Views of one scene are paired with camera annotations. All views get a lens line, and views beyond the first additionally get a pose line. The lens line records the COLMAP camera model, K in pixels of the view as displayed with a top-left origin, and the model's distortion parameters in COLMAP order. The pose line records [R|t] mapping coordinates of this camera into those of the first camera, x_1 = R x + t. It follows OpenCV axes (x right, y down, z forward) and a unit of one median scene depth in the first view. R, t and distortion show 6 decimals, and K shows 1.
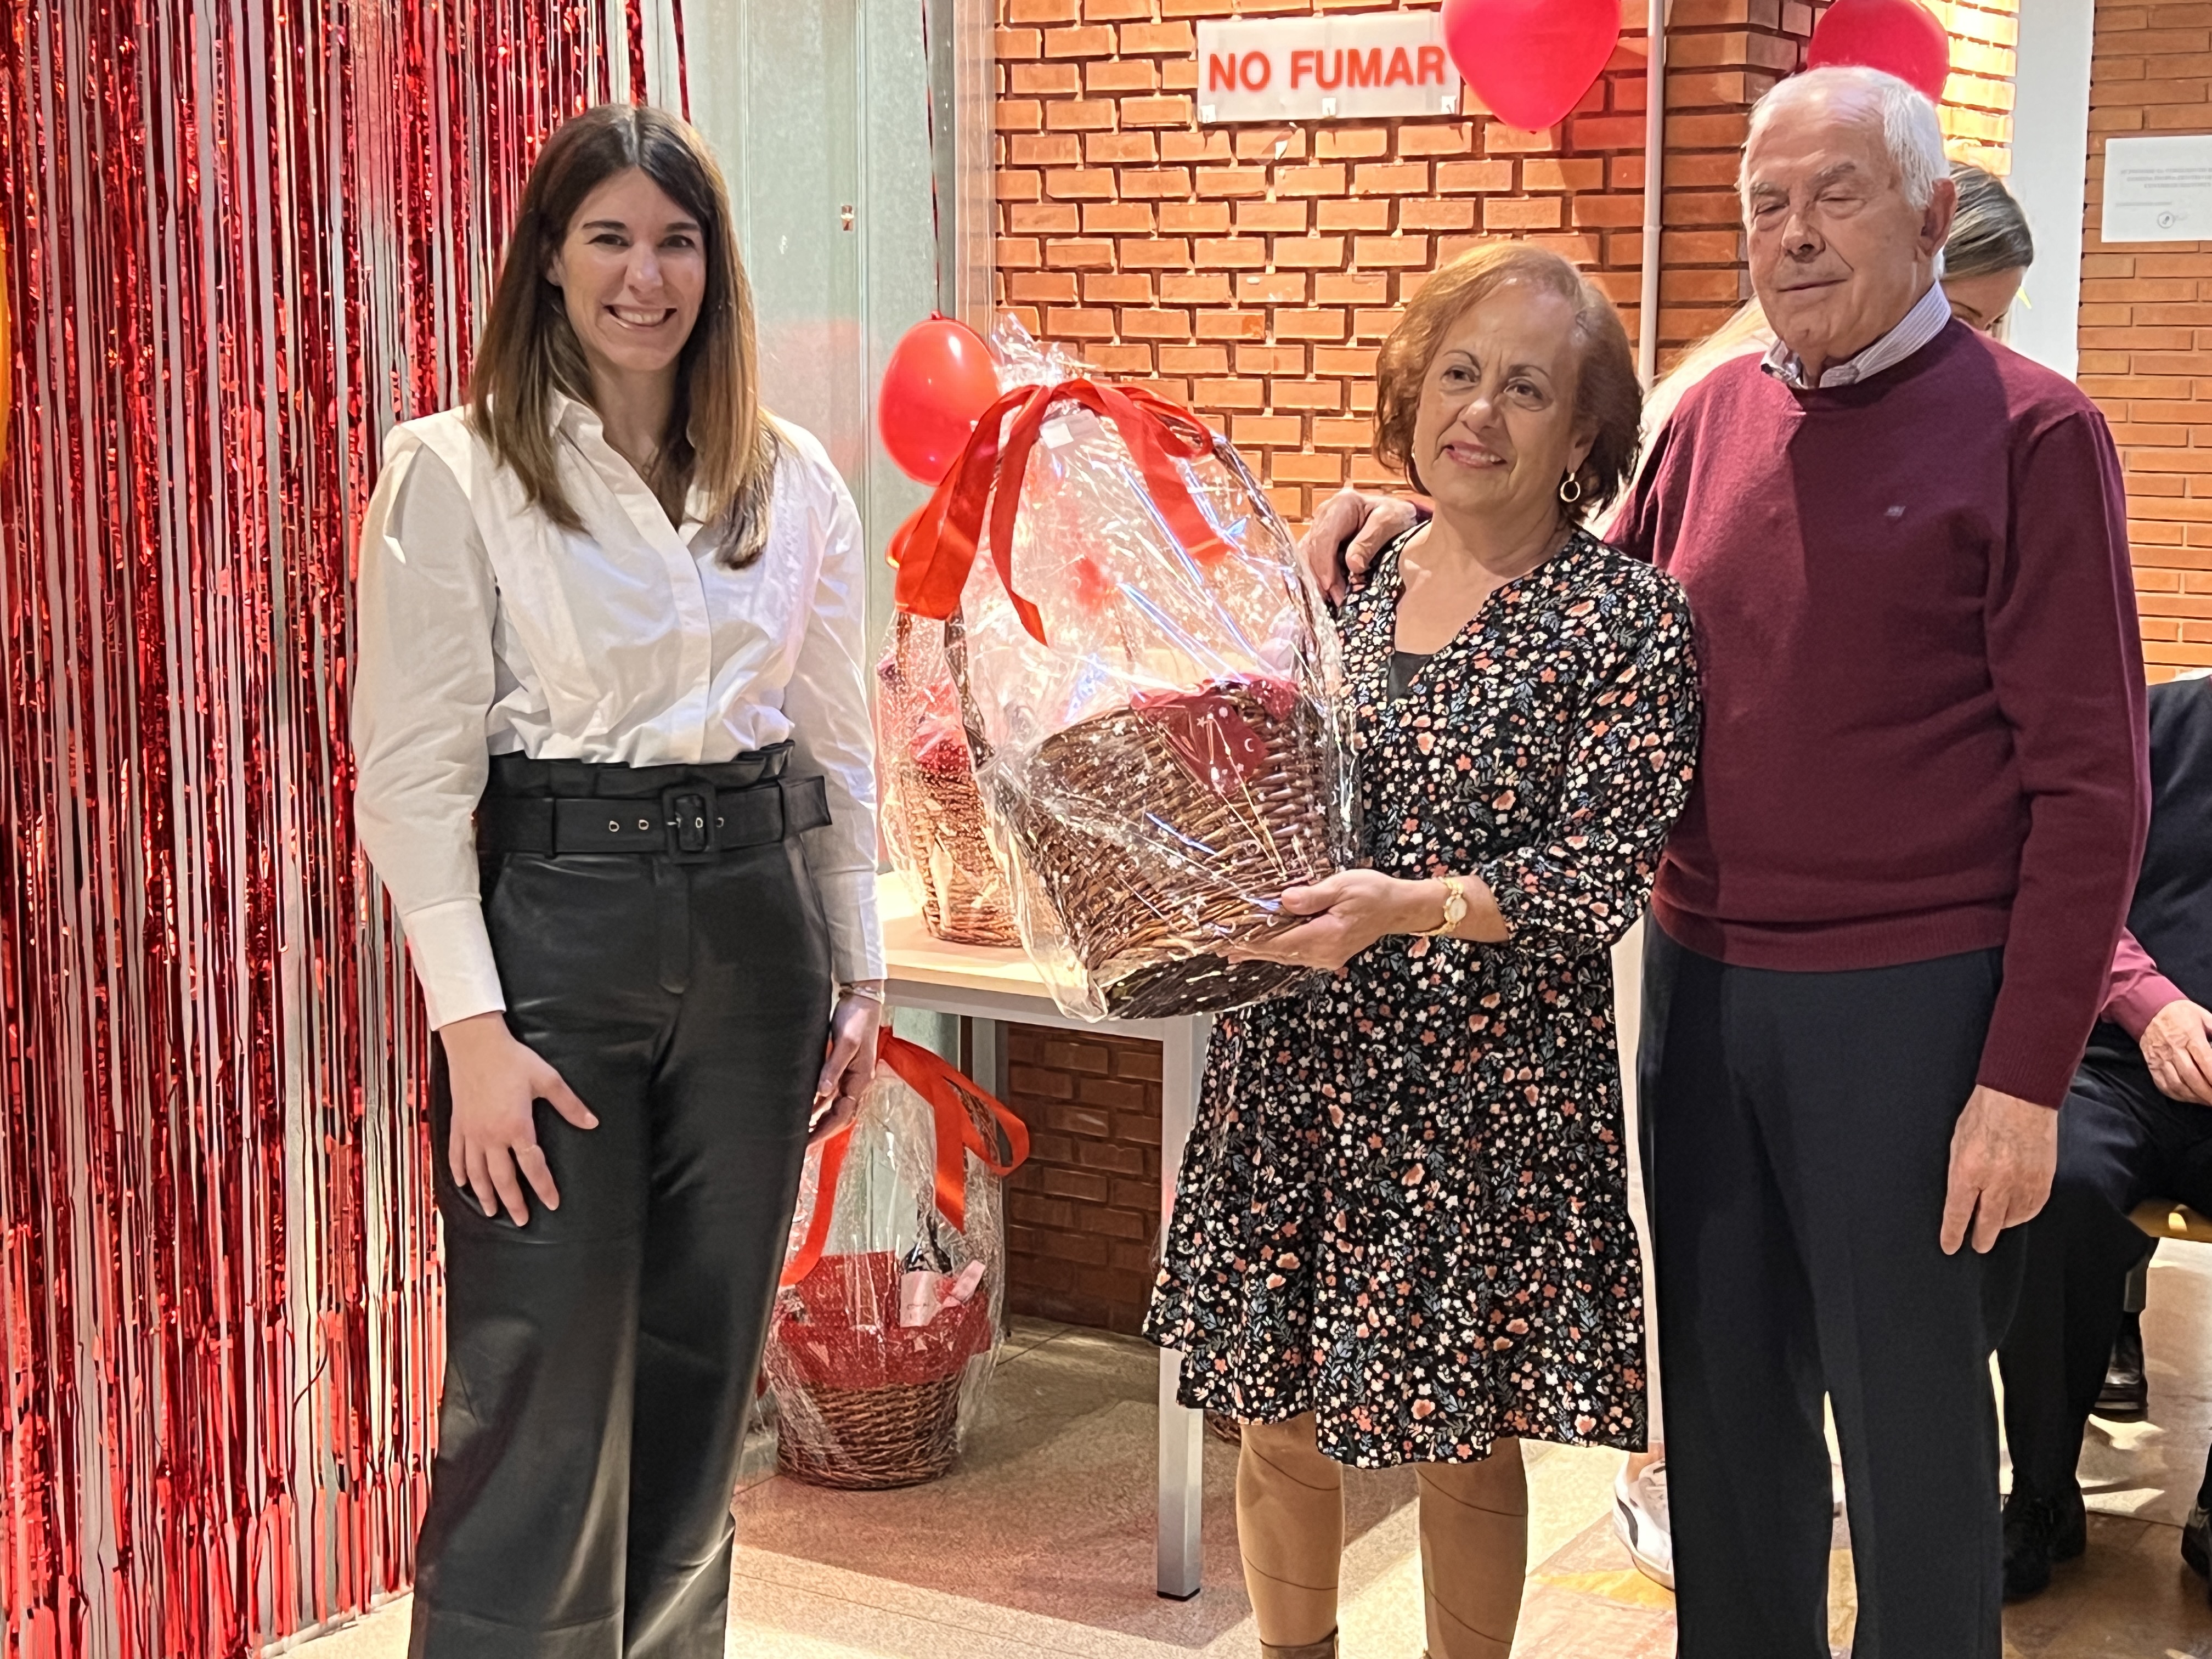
lens RADIAL K [[3427.2, 0, 1109.4], [0, 3427.2, 822.7], [0, 0, 1]] dist [0.045936, 0.000000]
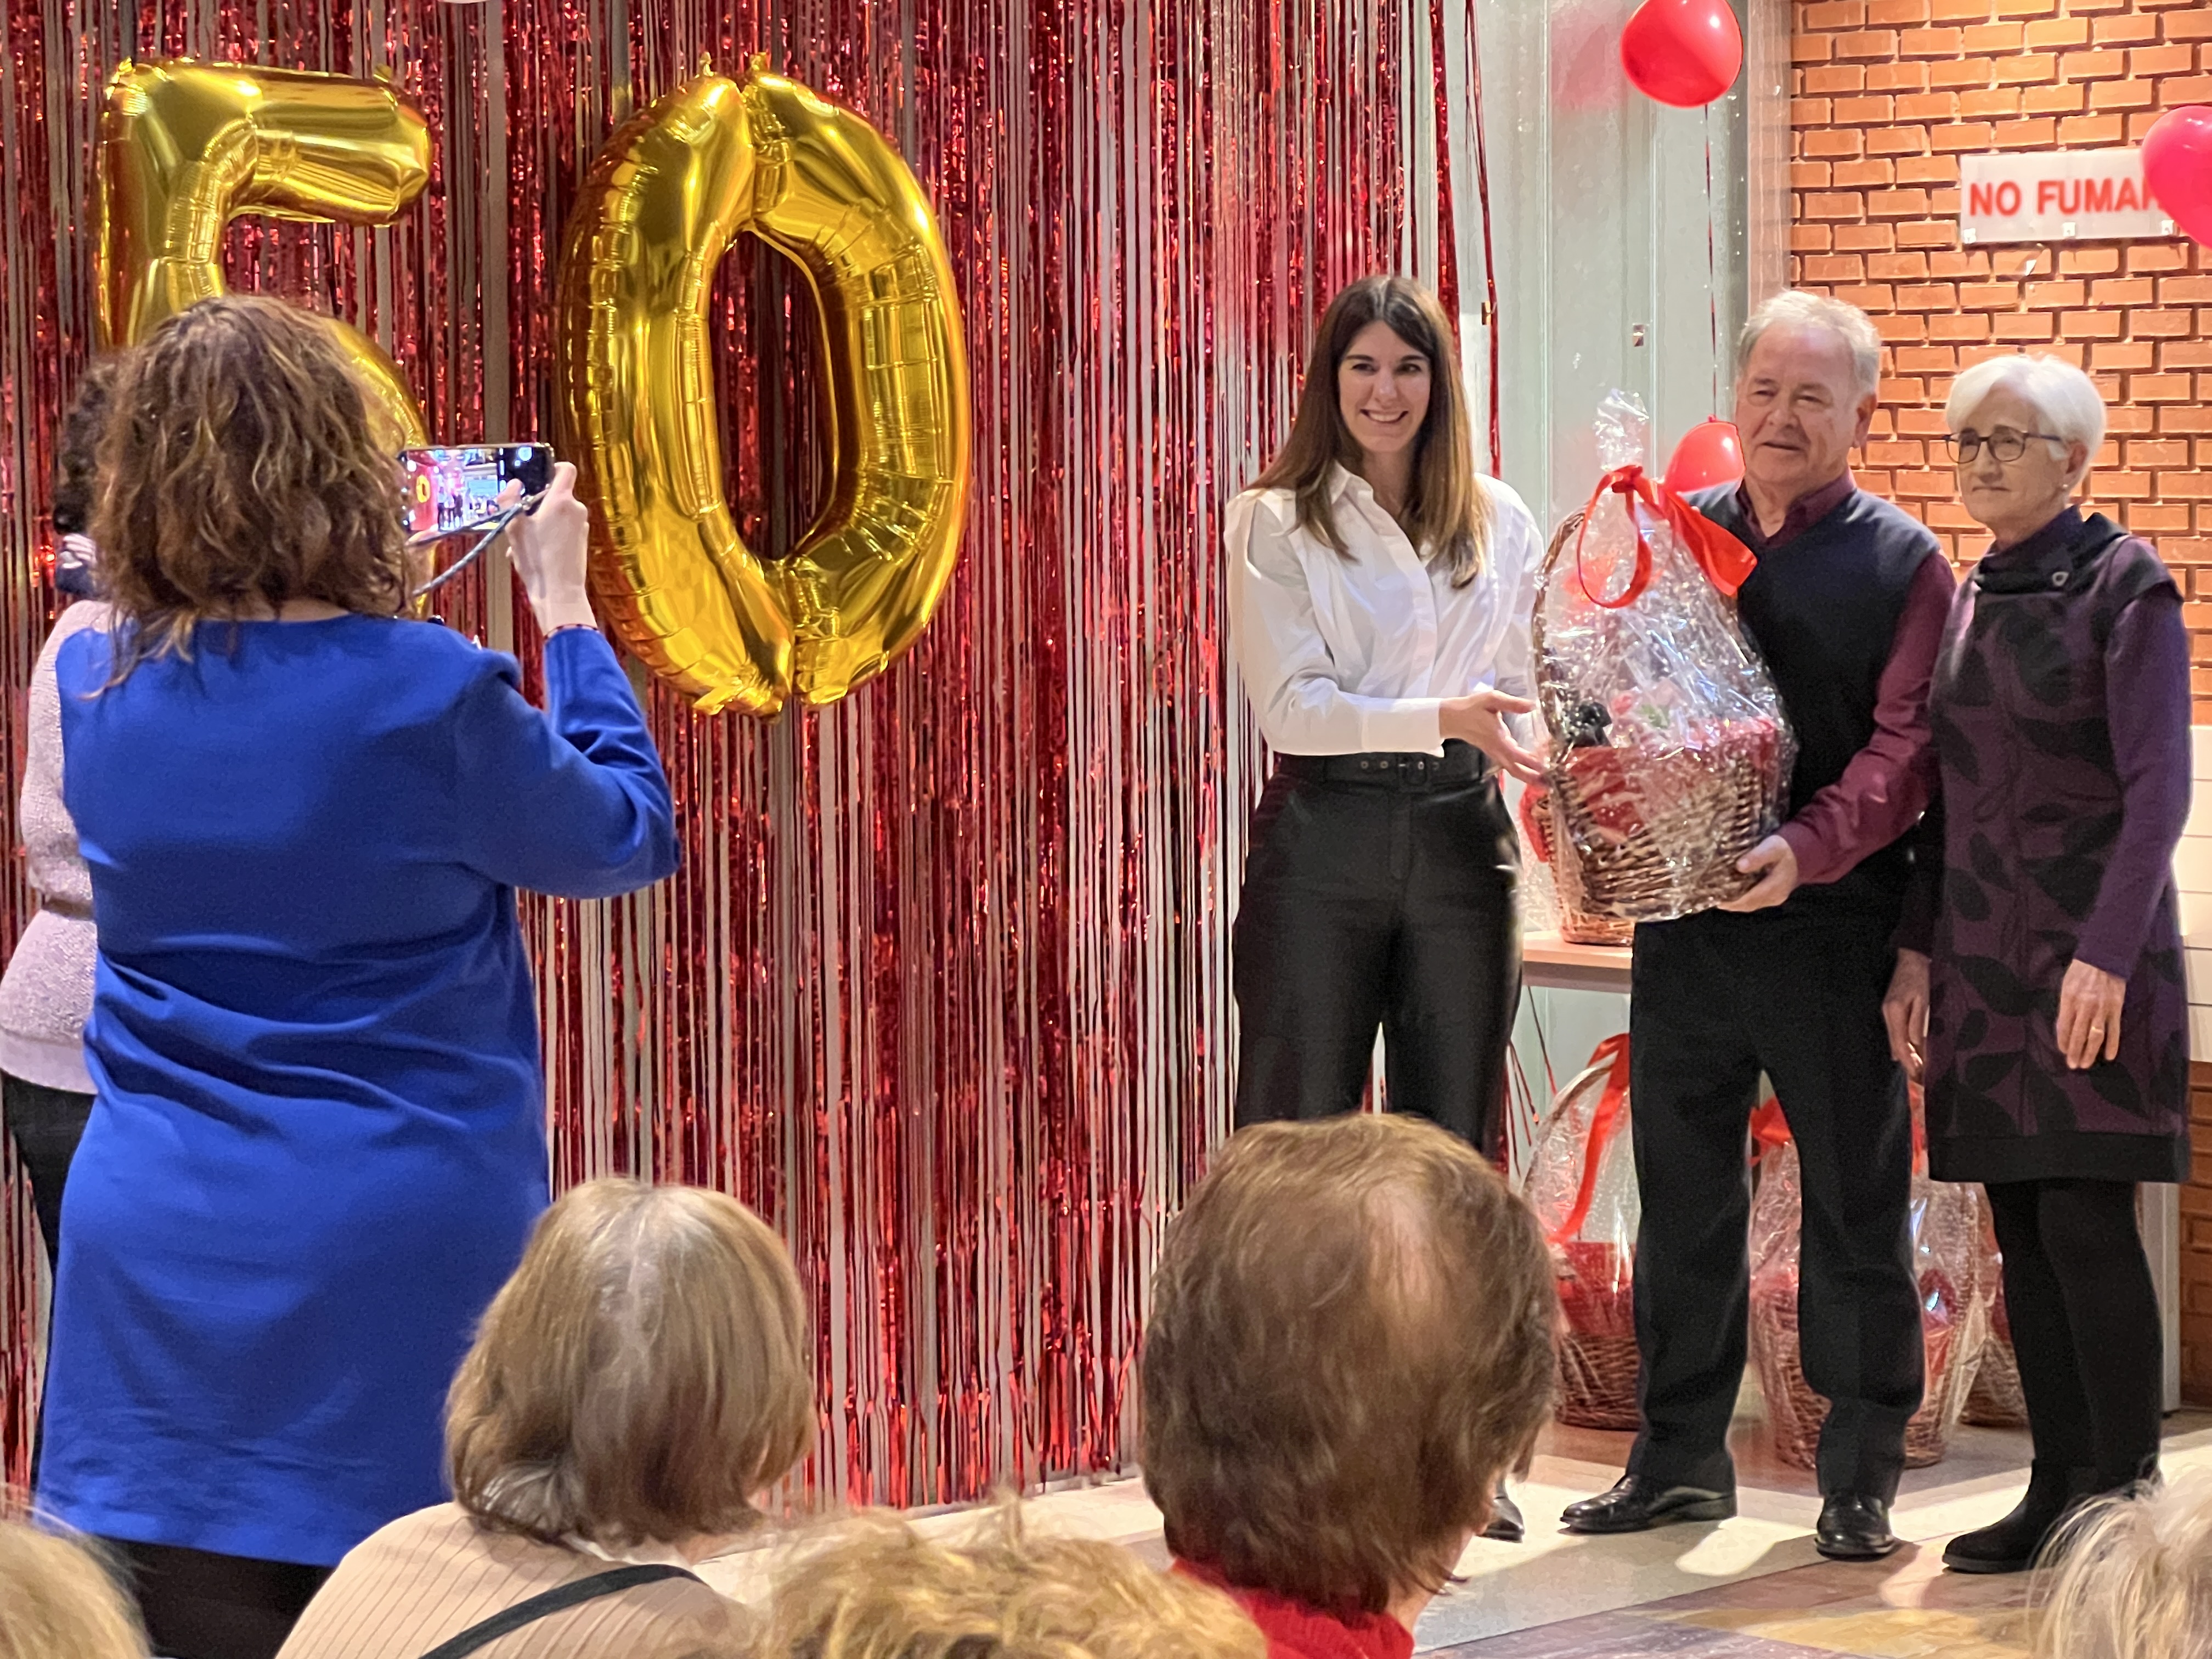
lens RADIAL K [[6174.2, 0, 1105.8], [0, 6174.2, 830.4], [0, 0, 1]] dist [-0.142325, 0.000000]
pose [[0.969858, 0.002486, -0.243659, 0.247650], [-0.022608, 0.996553, -0.079822, 0.154689], [0.242620, 0.082924, 0.966571, -1.000798]]
